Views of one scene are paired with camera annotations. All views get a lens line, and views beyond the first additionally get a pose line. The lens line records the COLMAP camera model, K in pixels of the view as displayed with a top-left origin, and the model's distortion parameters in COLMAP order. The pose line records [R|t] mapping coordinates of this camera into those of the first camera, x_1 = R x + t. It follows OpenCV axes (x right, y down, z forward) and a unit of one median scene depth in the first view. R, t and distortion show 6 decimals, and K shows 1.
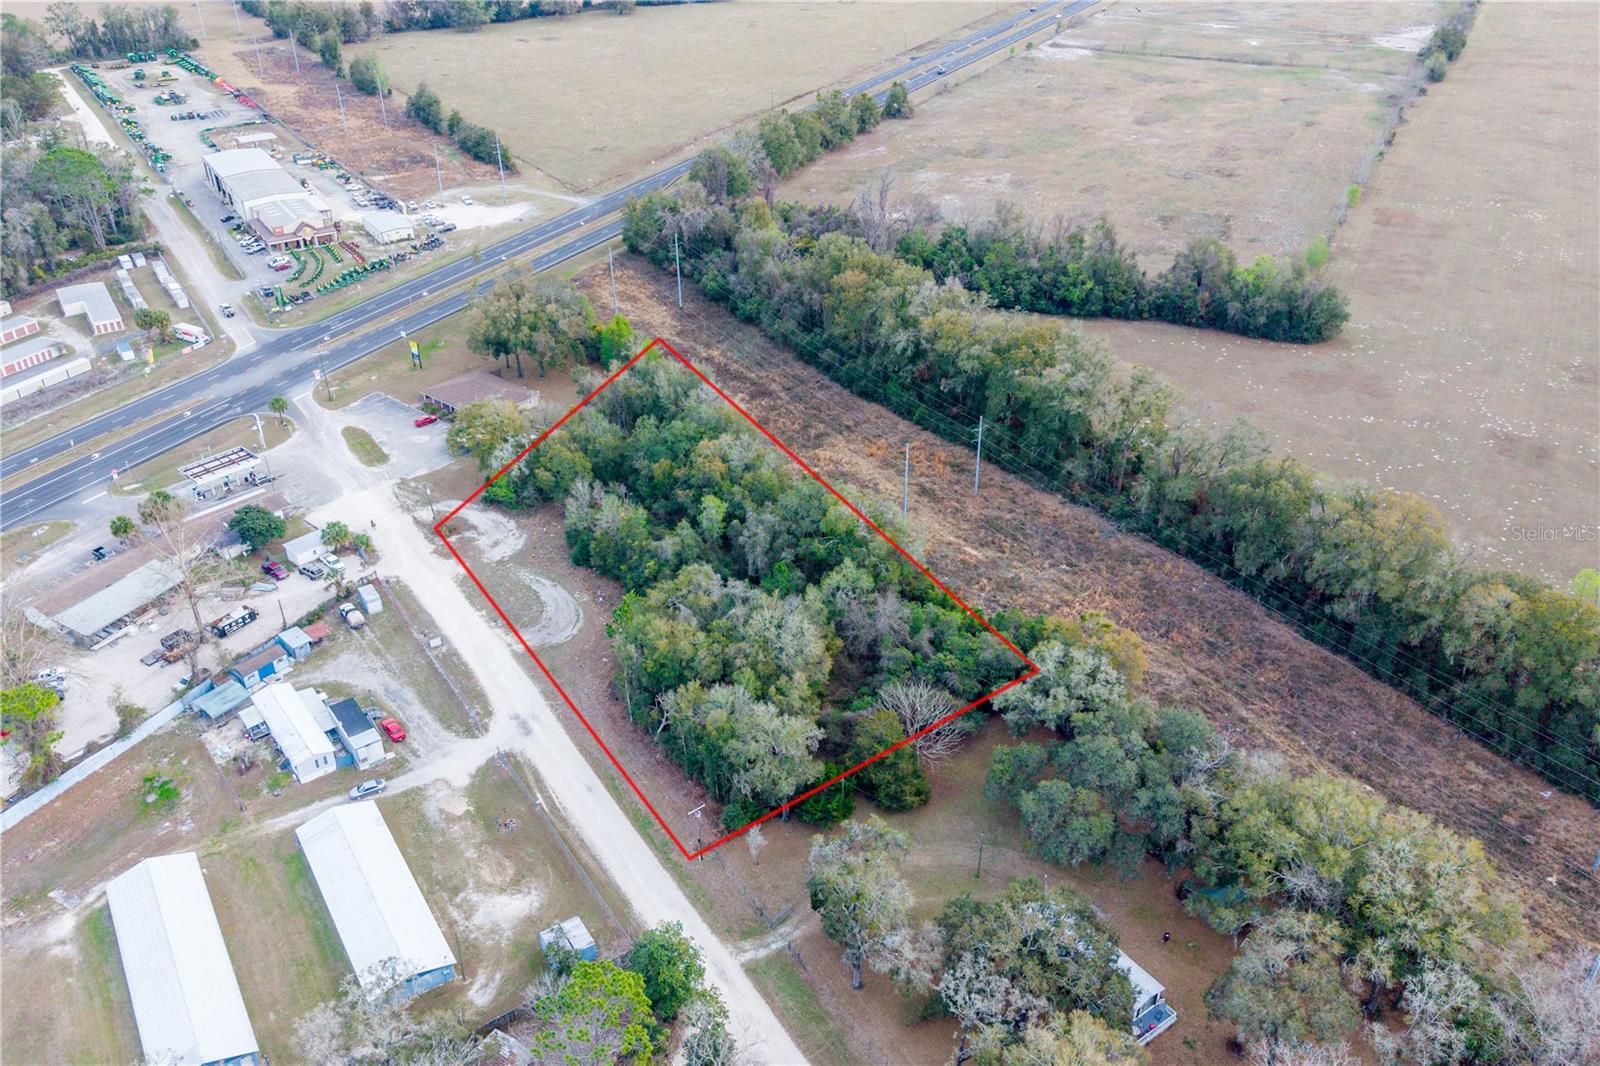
lens RADIAL K [[1263.9, 0, 799.0], [0, 1263.9, 530.0], [0, 0, 1]] dist [0.021892, -0.028226]
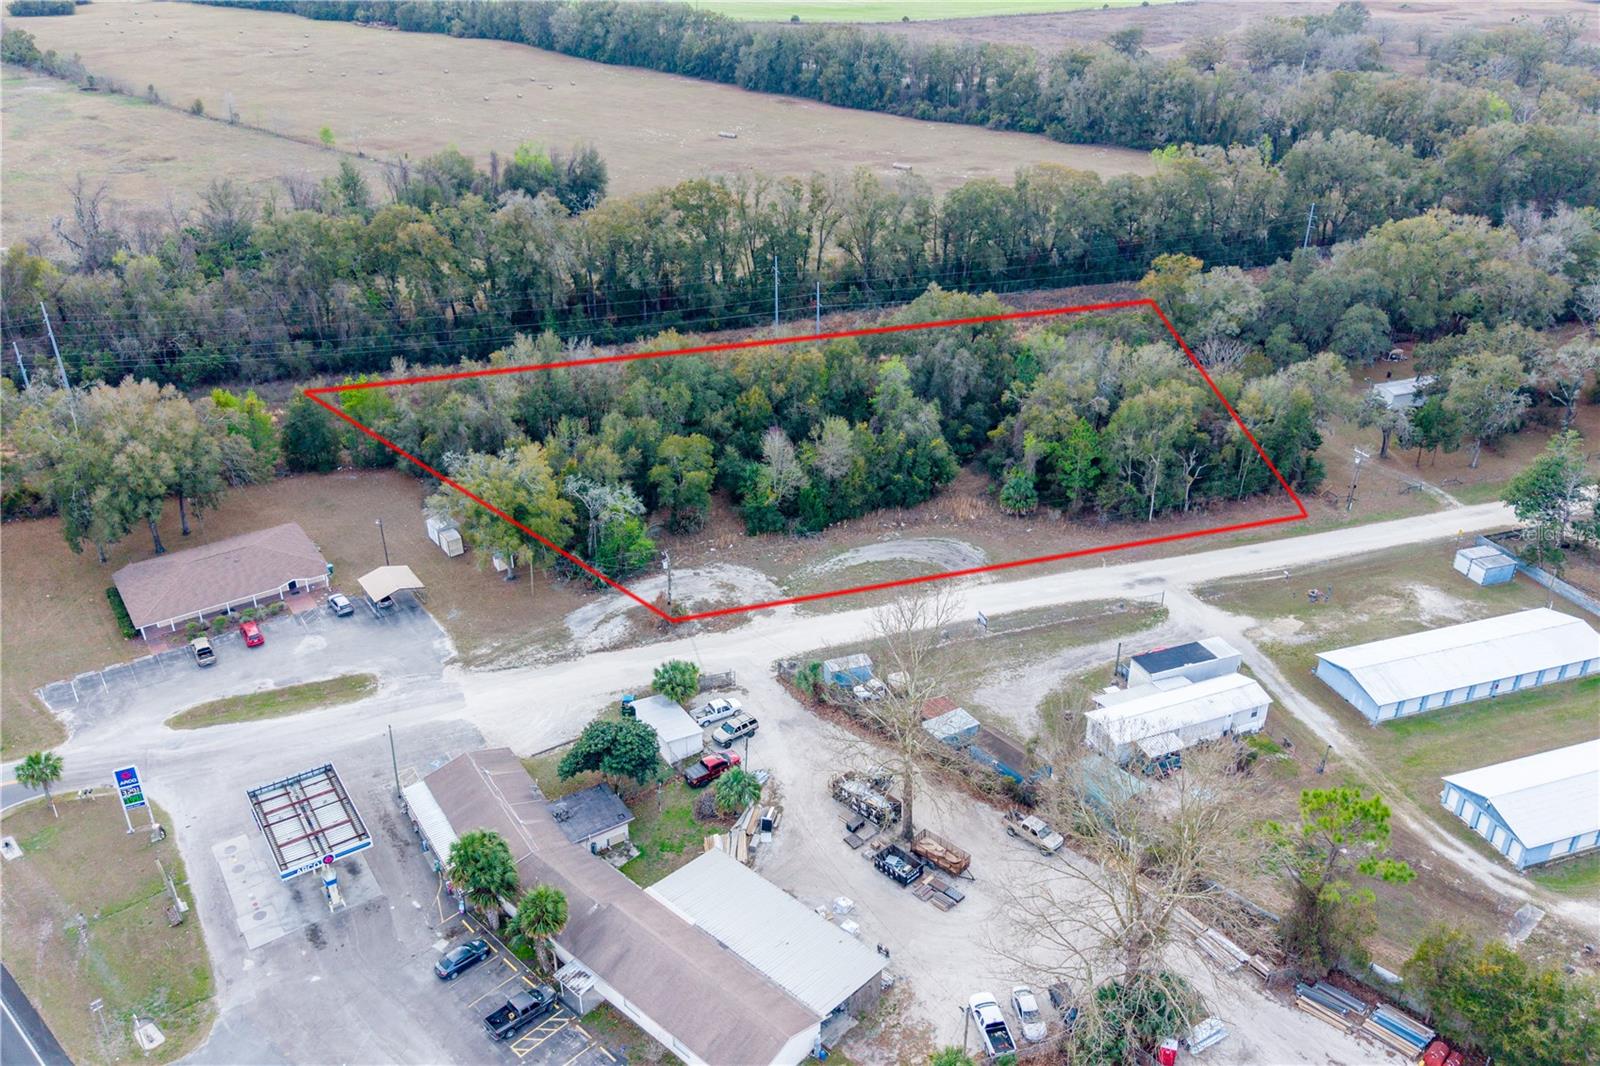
lens RADIAL K [[1263.9, 0, 807.8], [0, 1263.9, 530.2], [0, 0, 1]] dist [0.021892, -0.028226]
pose [[0.248644, -0.449129, 0.858172, -0.800284], [0.495493, 0.820271, 0.285731, -0.187950], [-0.832264, 0.354173, 0.426496, 0.651209]]
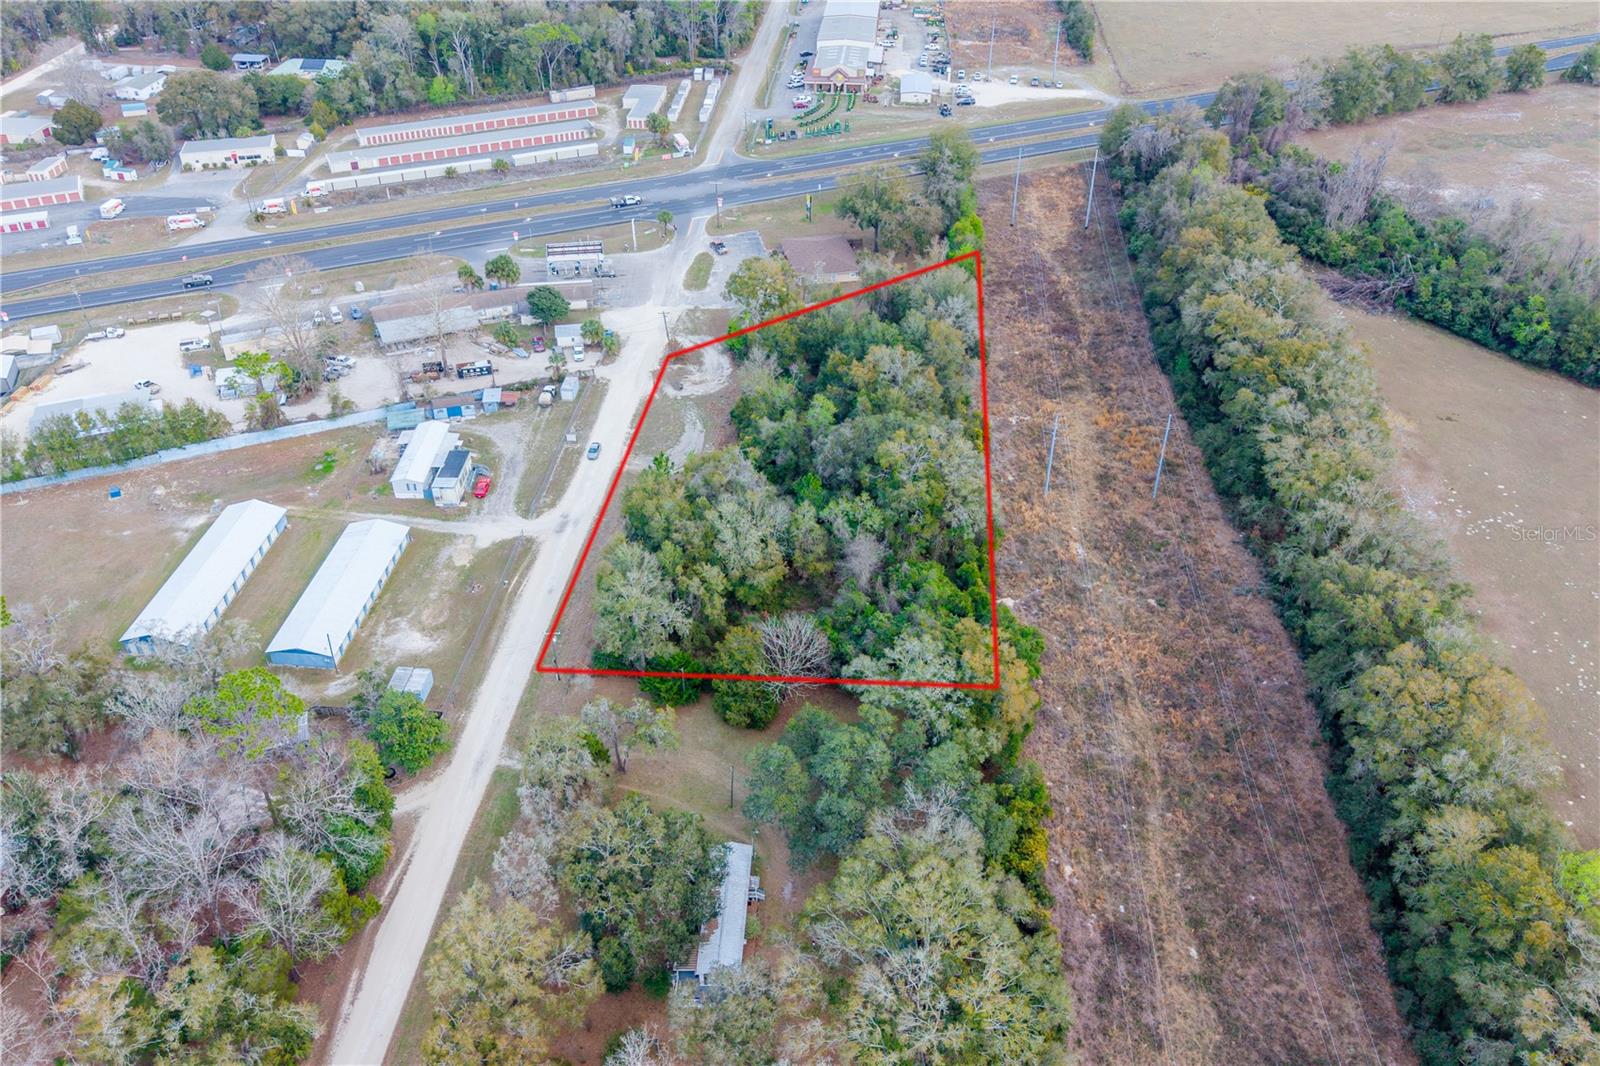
lens RADIAL K [[1263.9, 0, 798.8], [0, 1263.9, 539.7], [0, 0, 1]] dist [0.021892, -0.028226]
pose [[0.788203, 0.369703, -0.491992, 0.415243], [-0.322028, 0.929032, 0.182204, -0.088257], [0.524437, 0.014821, 0.851320, 0.110472]]
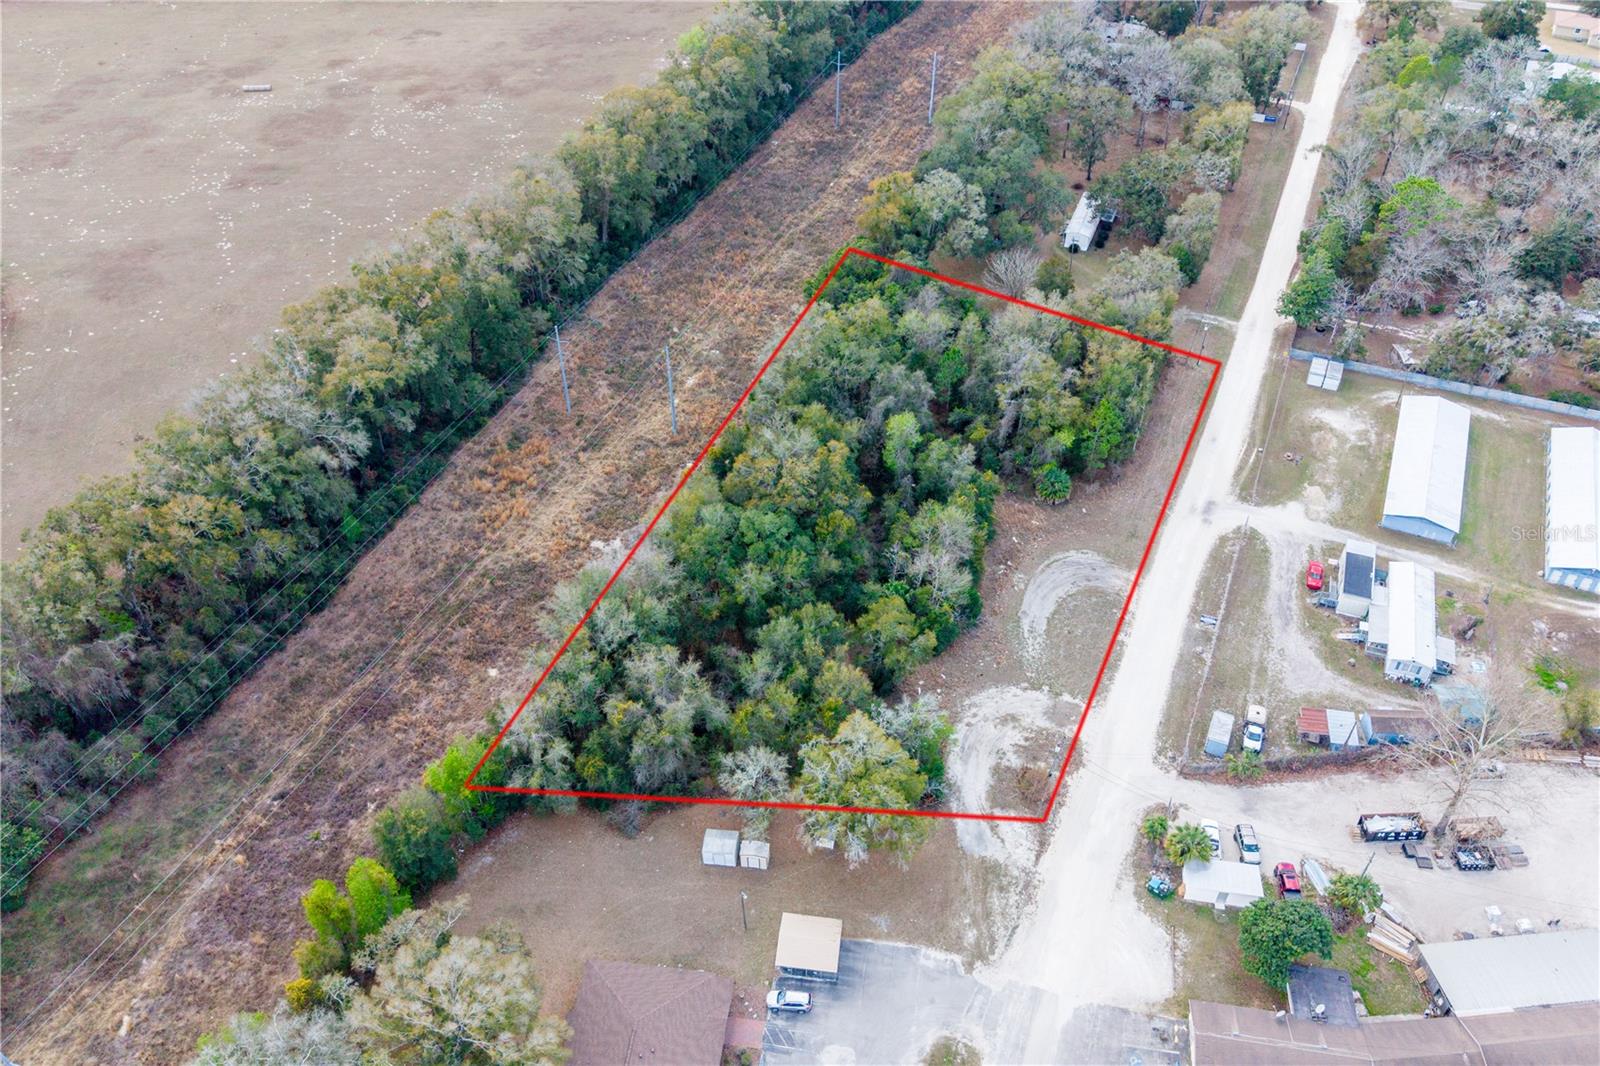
lens RADIAL K [[1263.9, 0, 792.4], [0, 1263.9, 540.3], [0, 0, 1]] dist [0.021892, -0.028226]
pose [[-0.544479, -0.555446, 0.628508, -0.551255], [0.438196, 0.450567, 0.777801, -0.618022], [-0.715211, 0.698906, -0.001930, 1.006734]]
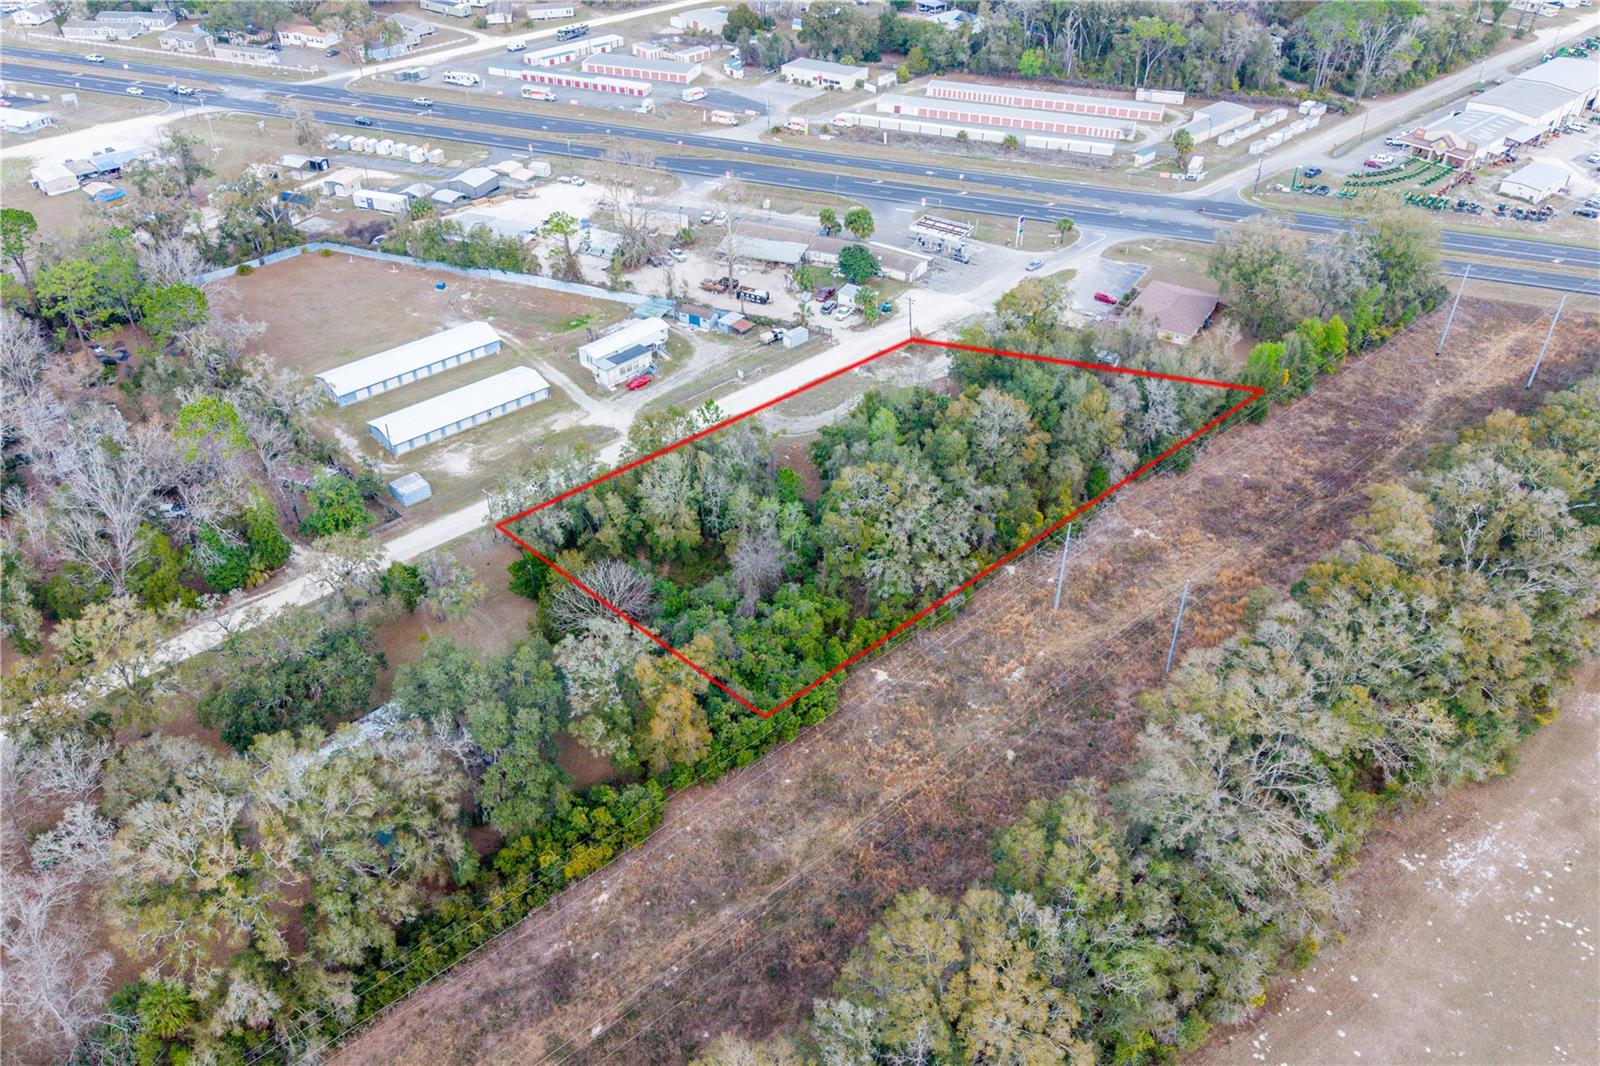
lens RADIAL K [[1263.9, 0, 798.3], [0, 1263.9, 530.5], [0, 0, 1]] dist [0.021892, -0.028226]
pose [[0.155305, 0.595542, -0.788169, 0.677710], [-0.510980, 0.731253, 0.451850, -0.332421], [0.845447, 0.332564, 0.417877, 0.505184]]
